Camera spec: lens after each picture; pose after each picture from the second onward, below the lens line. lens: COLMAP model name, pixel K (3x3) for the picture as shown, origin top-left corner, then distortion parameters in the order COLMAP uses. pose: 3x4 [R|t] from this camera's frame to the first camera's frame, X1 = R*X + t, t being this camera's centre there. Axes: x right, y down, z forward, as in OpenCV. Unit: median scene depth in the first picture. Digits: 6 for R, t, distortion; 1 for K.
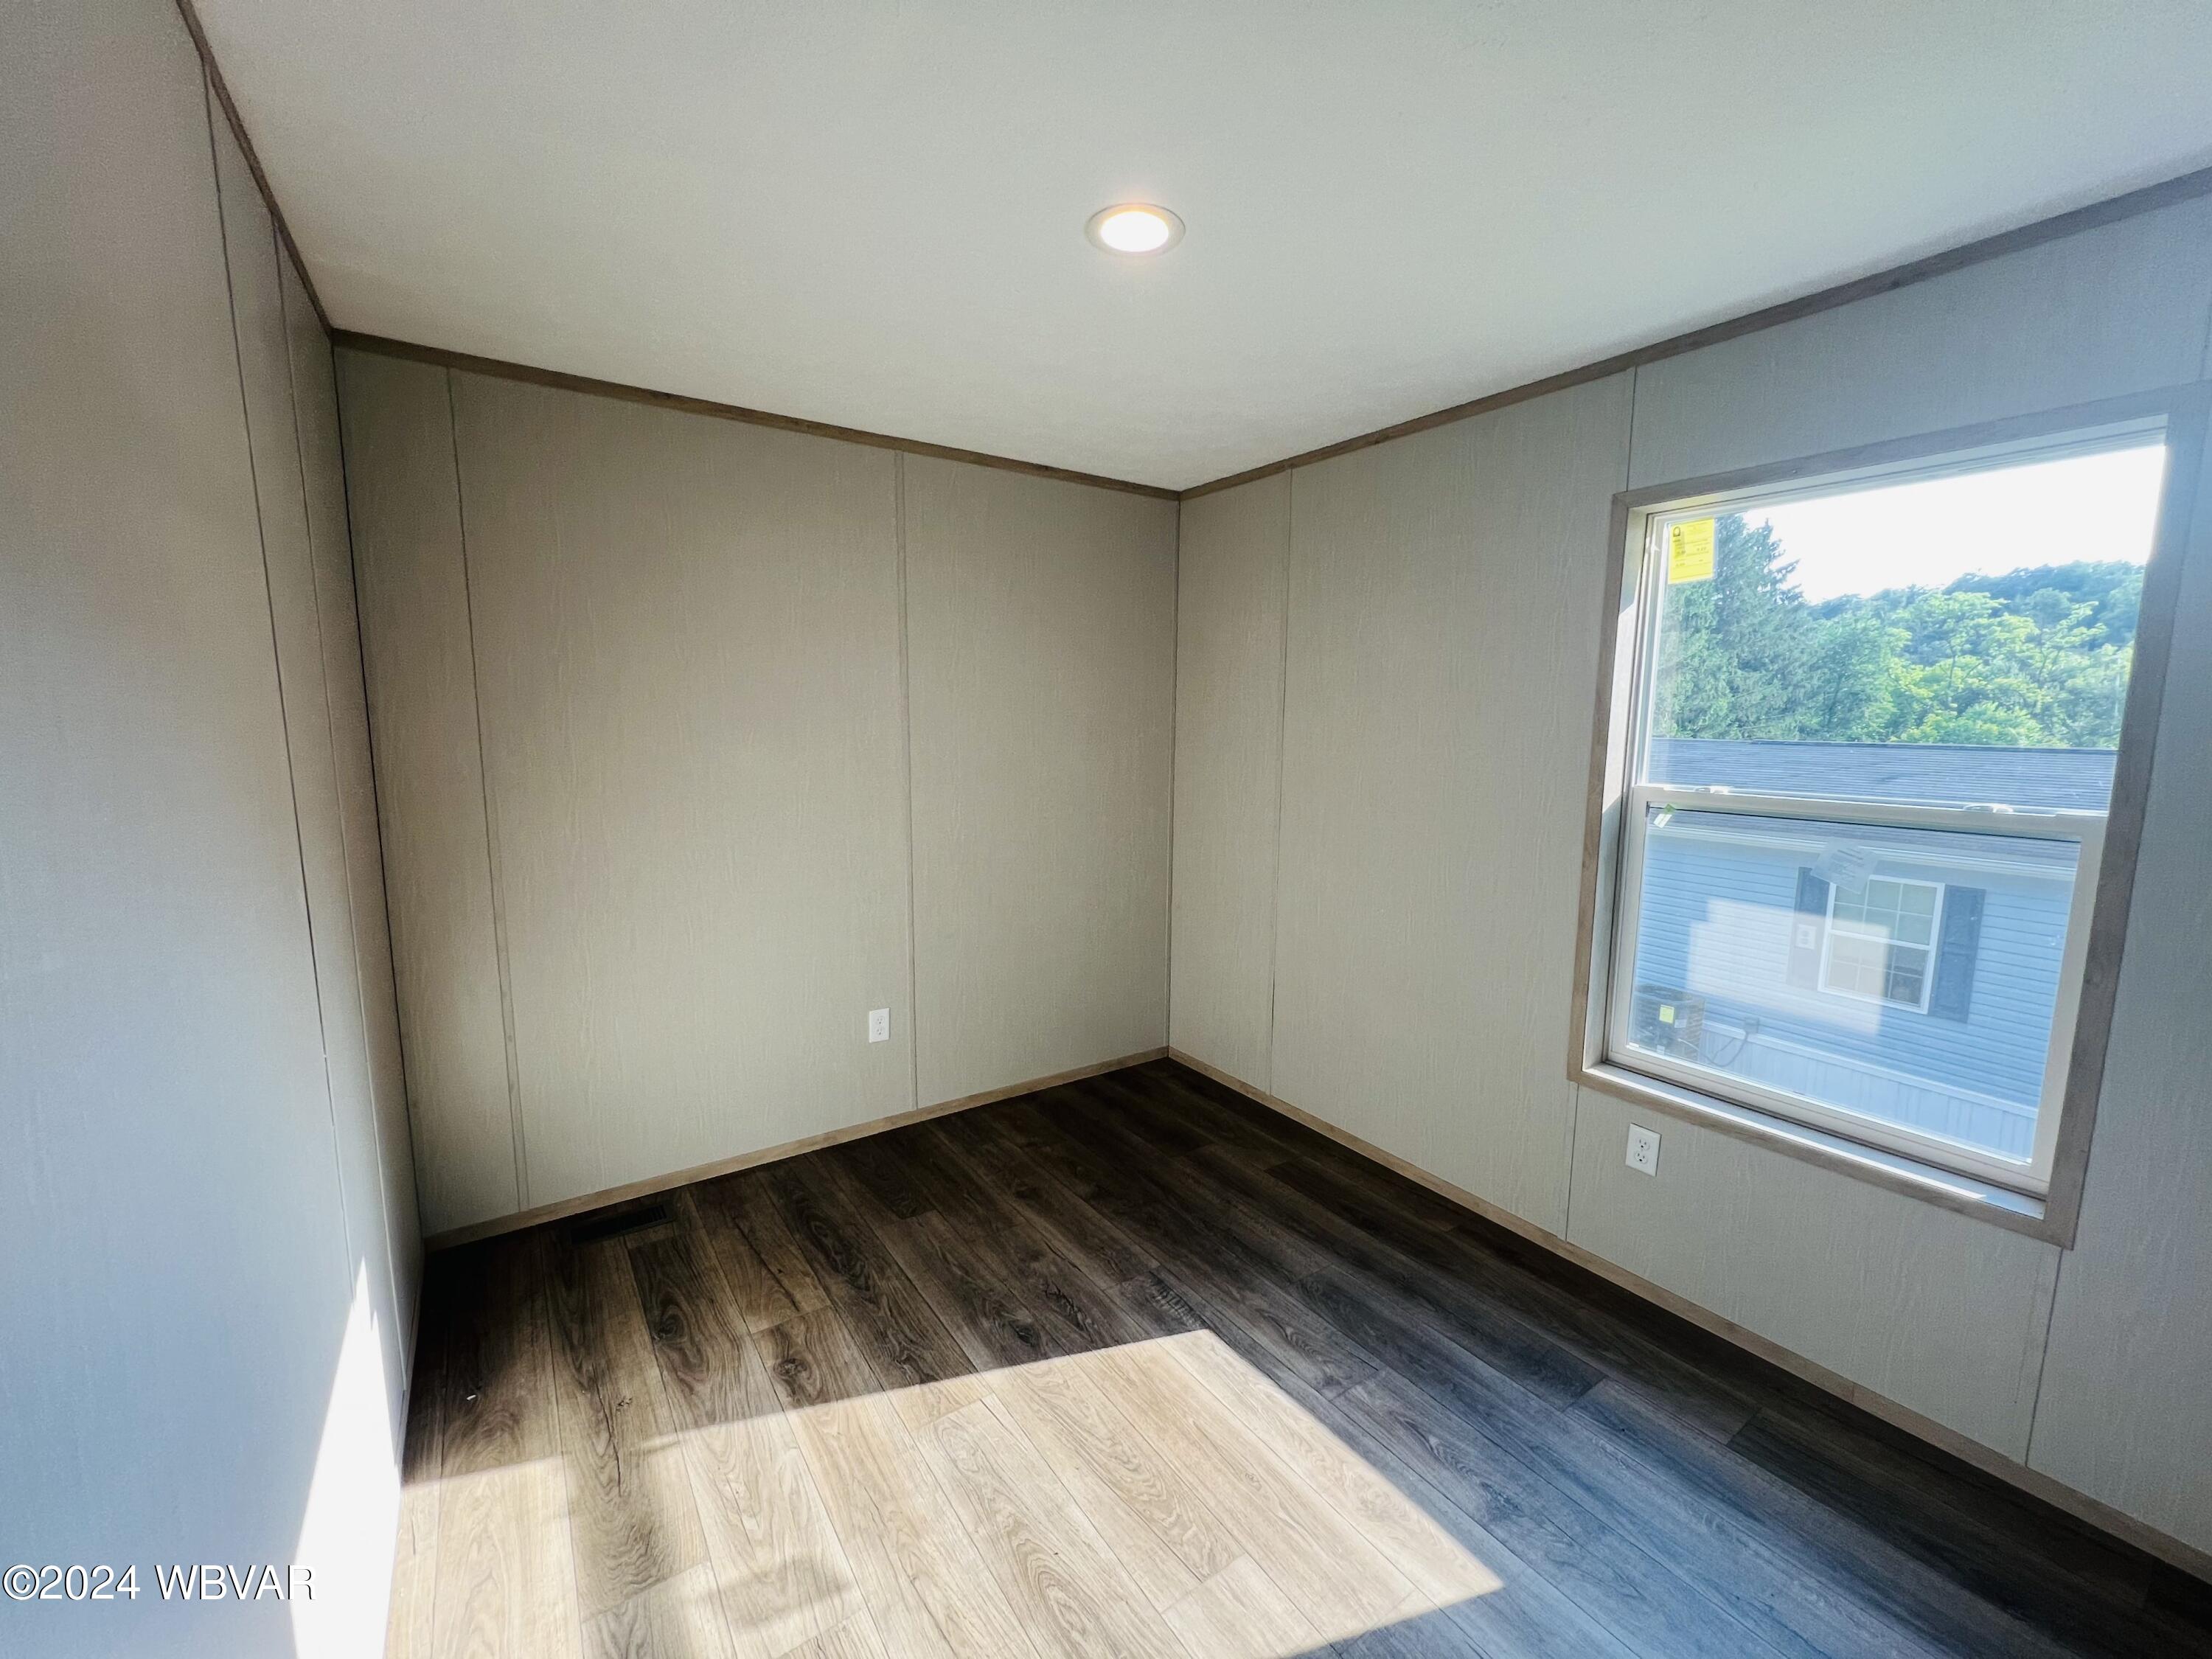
lens RADIAL K [[891.7, 0, 1098.8], [0, 891.7, 811.1], [0, 0, 1]] dist [0.000309, 0.000228]
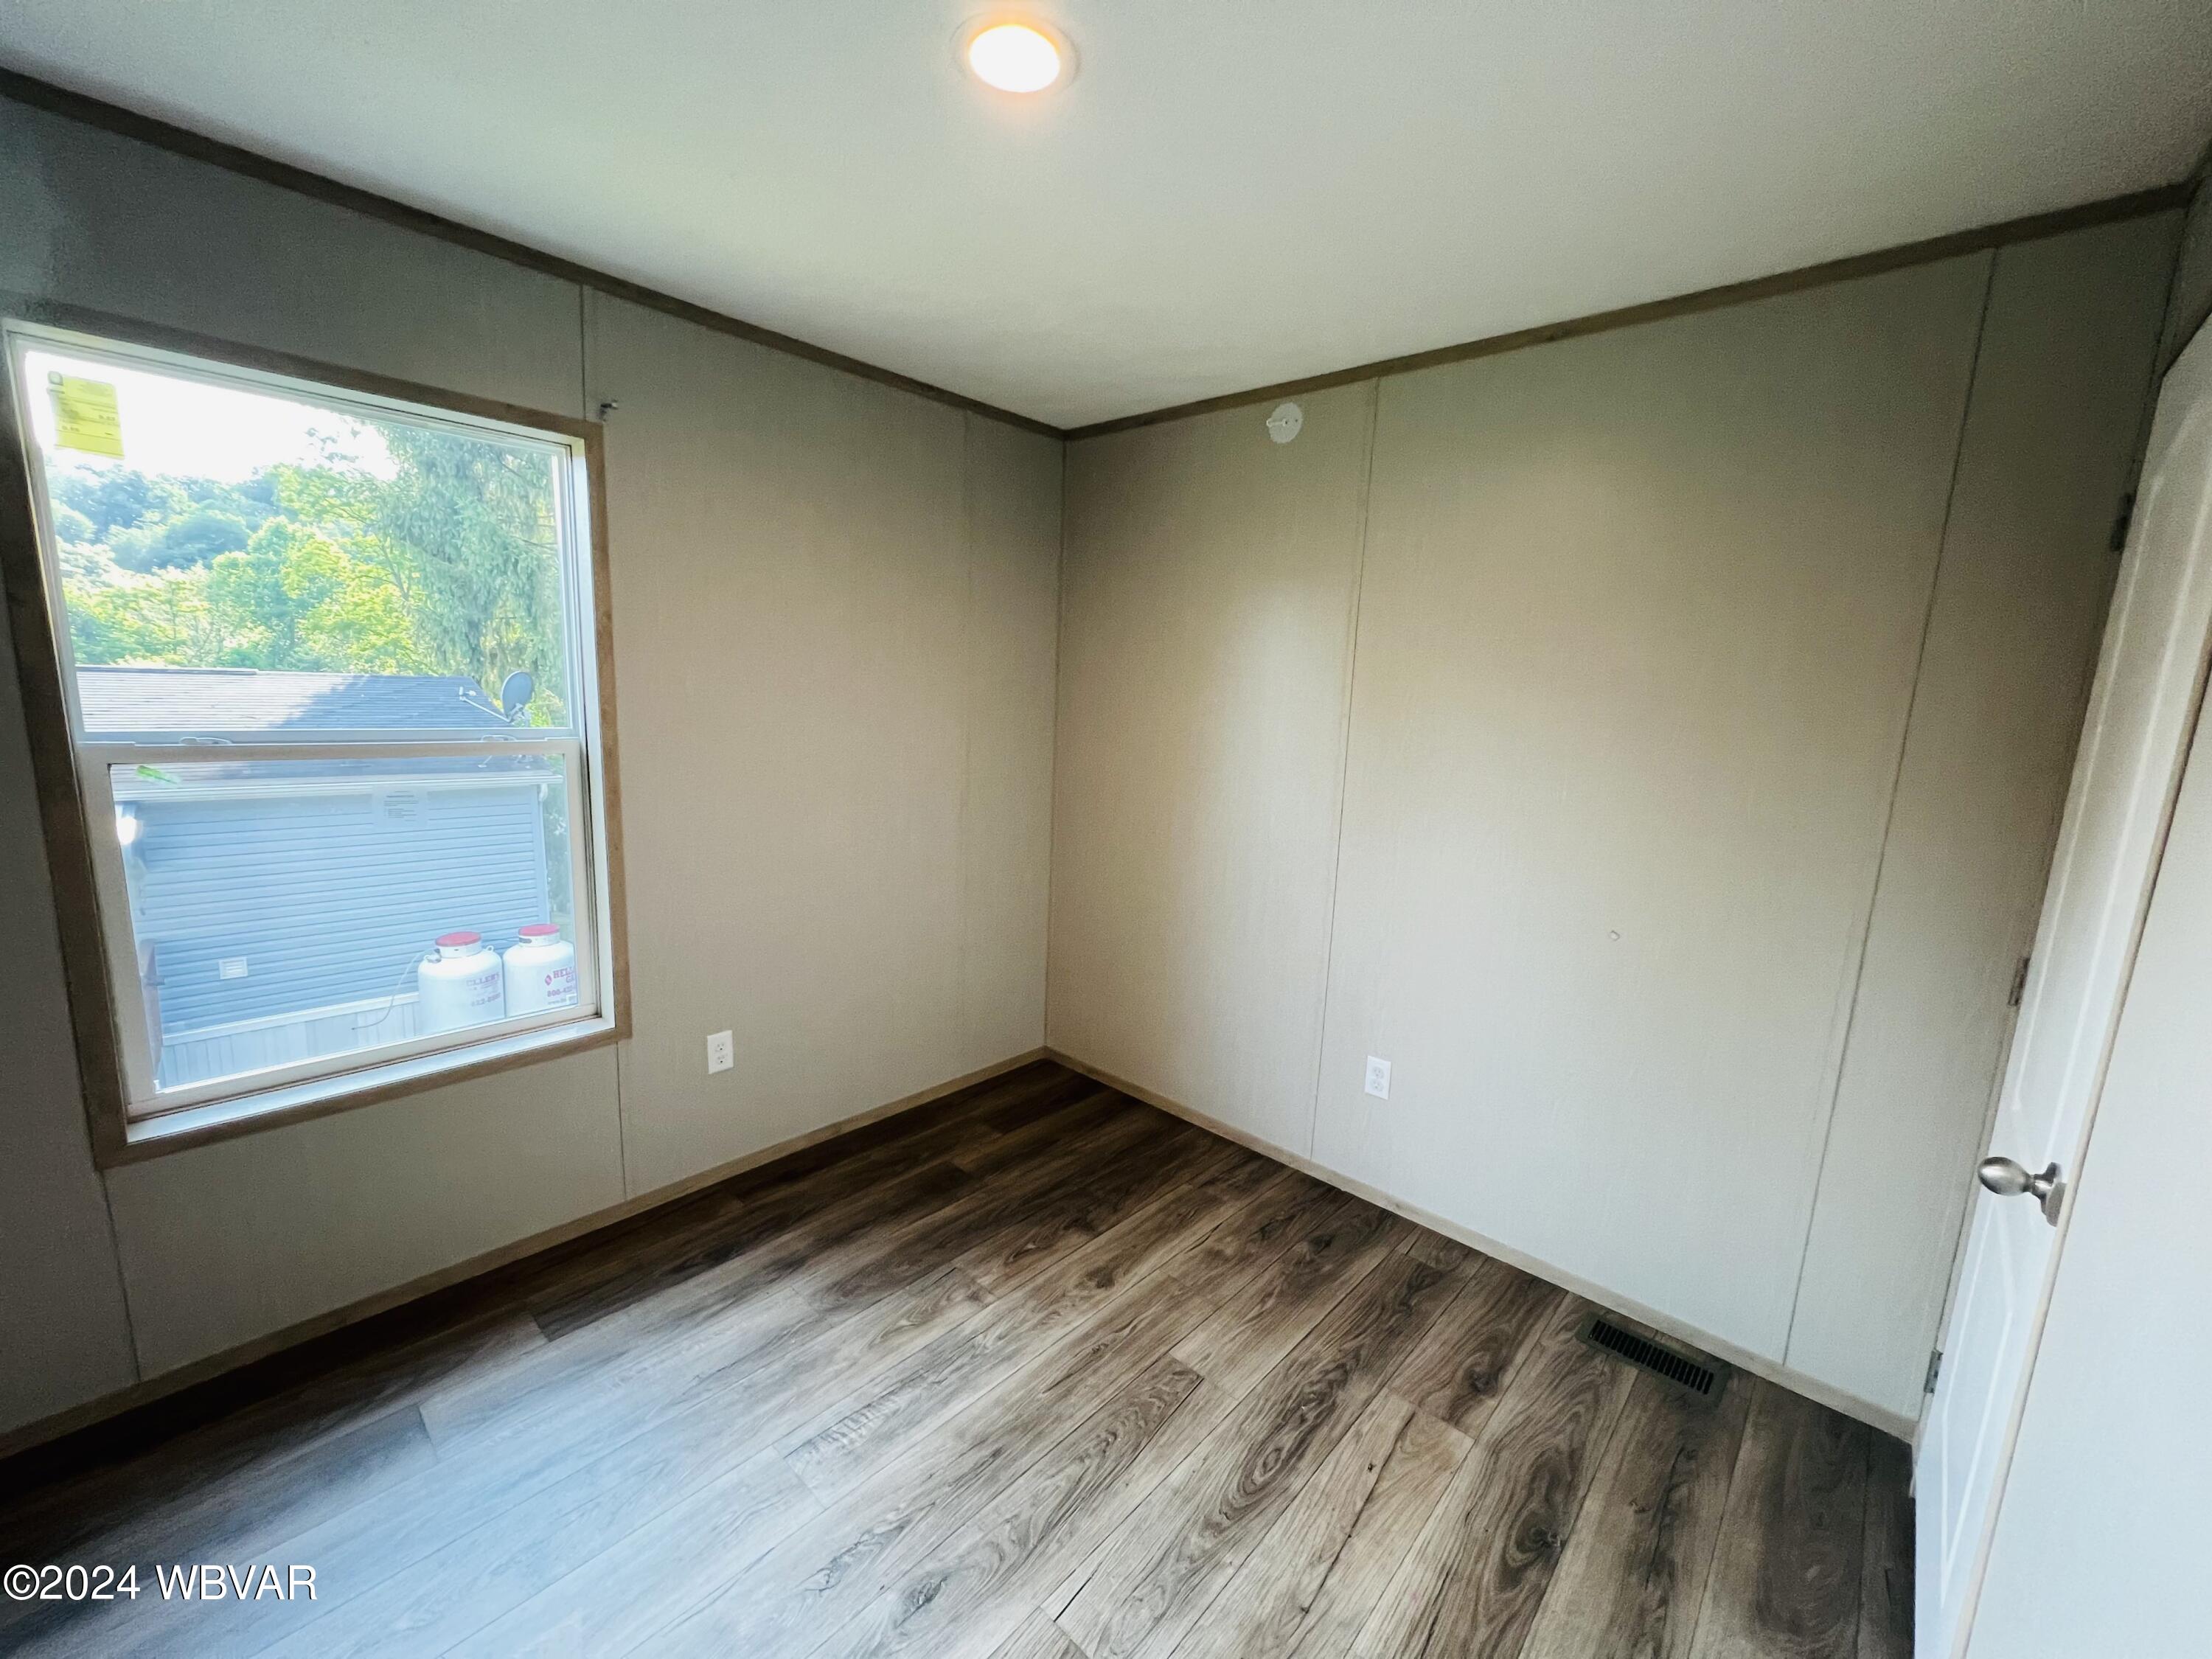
lens RADIAL K [[883.3, 0, 1102.0], [0, 883.3, 831.9], [0, 0, 1]] dist [-0.001203, 0.000255]
pose [[-0.224740, -0.181603, 0.957346, -0.684071], [0.062458, 0.977774, 0.200140, -0.116417], [-0.972415, 0.104774, -0.208403, 0.989736]]
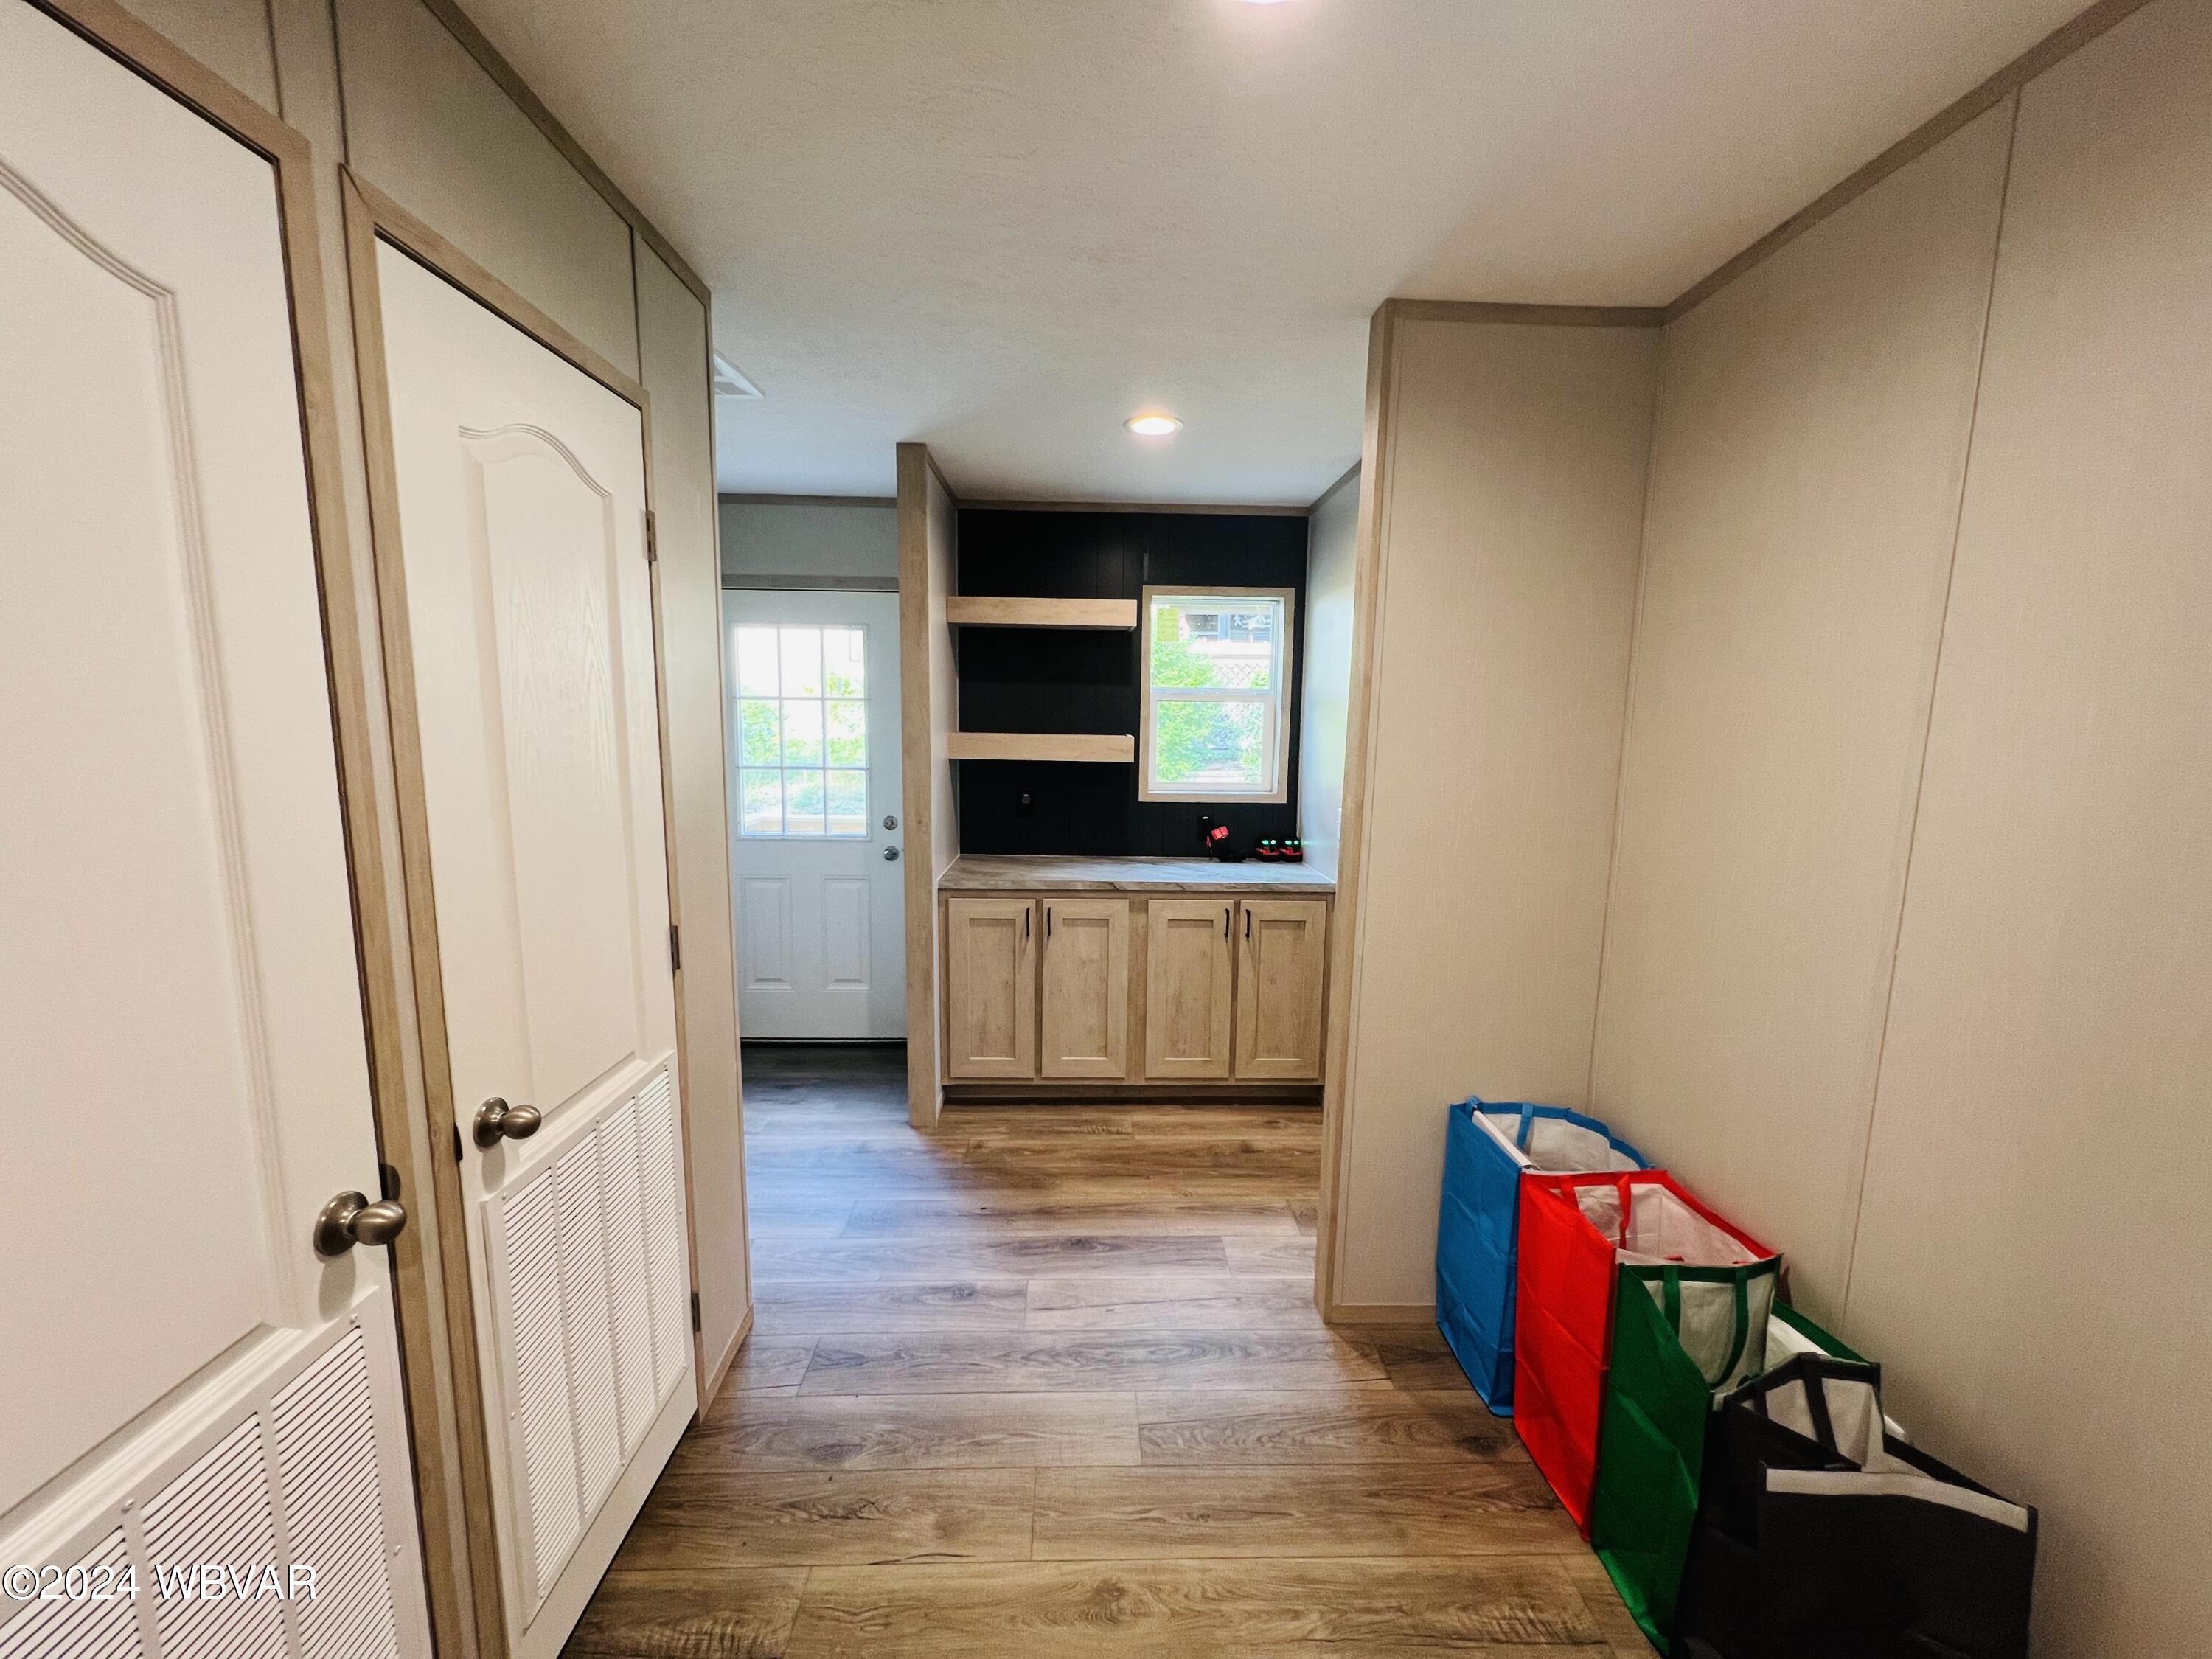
lens RADIAL K [[883.3, 0, 1102.0], [0, 883.3, 831.9], [0, 0, 1]] dist [-0.001203, 0.000255]
pose [[-0.545880, 0.090515, -0.832960, 0.812643], [-0.109566, 0.977899, 0.178069, -0.110390], [0.830669, 0.188469, -0.523898, 1.080173]]
